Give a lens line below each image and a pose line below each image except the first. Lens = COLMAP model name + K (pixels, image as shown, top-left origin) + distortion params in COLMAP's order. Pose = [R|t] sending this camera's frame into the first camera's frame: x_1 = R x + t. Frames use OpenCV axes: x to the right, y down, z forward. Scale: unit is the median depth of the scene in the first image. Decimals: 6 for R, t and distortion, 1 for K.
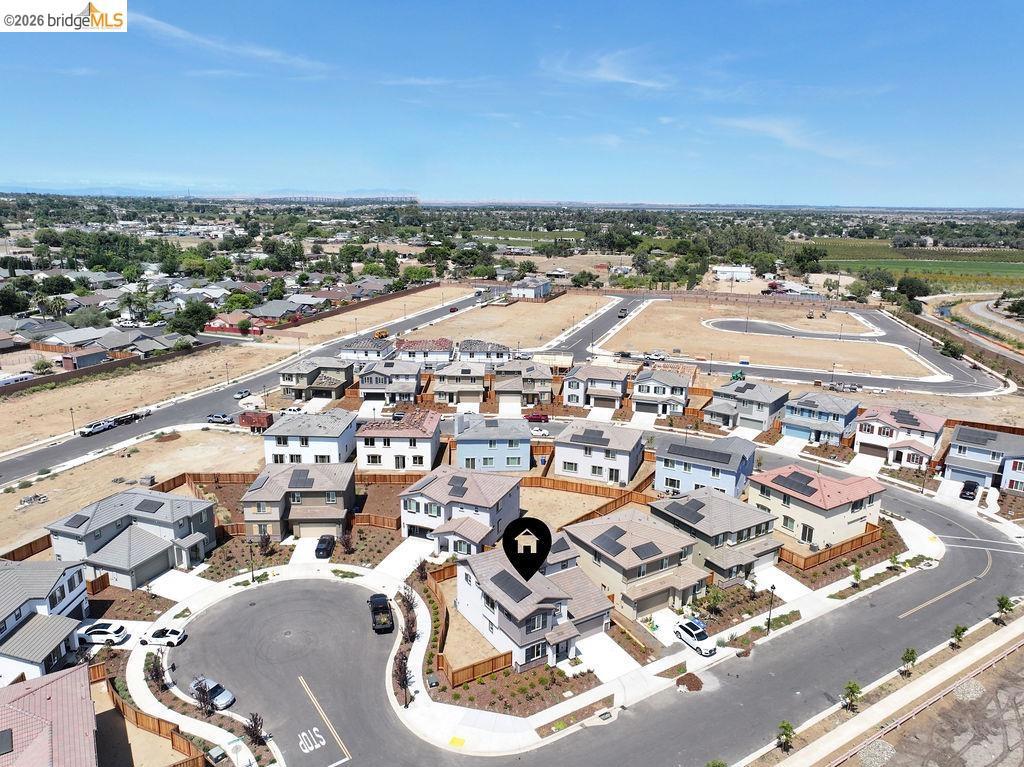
lens RADIAL K [[713.6, 0, 512.0], [0, 713.6, 383.5], [0, 0, 1]] dist [0.004548, 0.003919]
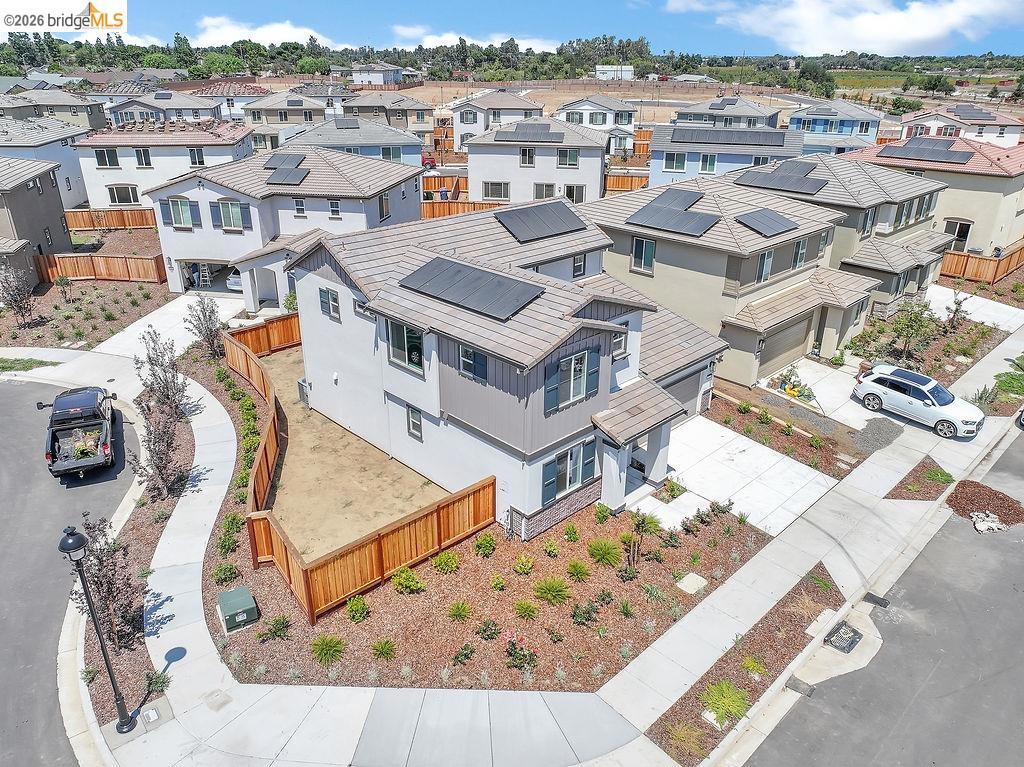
lens RADIAL K [[733.8, 0, 515.2], [0, 733.8, 378.8], [0, 0, 1]] dist [-0.000920, 0.013264]
pose [[0.977230, -0.088599, 0.192801, -0.046042], [0.054598, 0.983051, 0.175013, 0.254439], [-0.205039, -0.160501, 0.965504, 0.639892]]
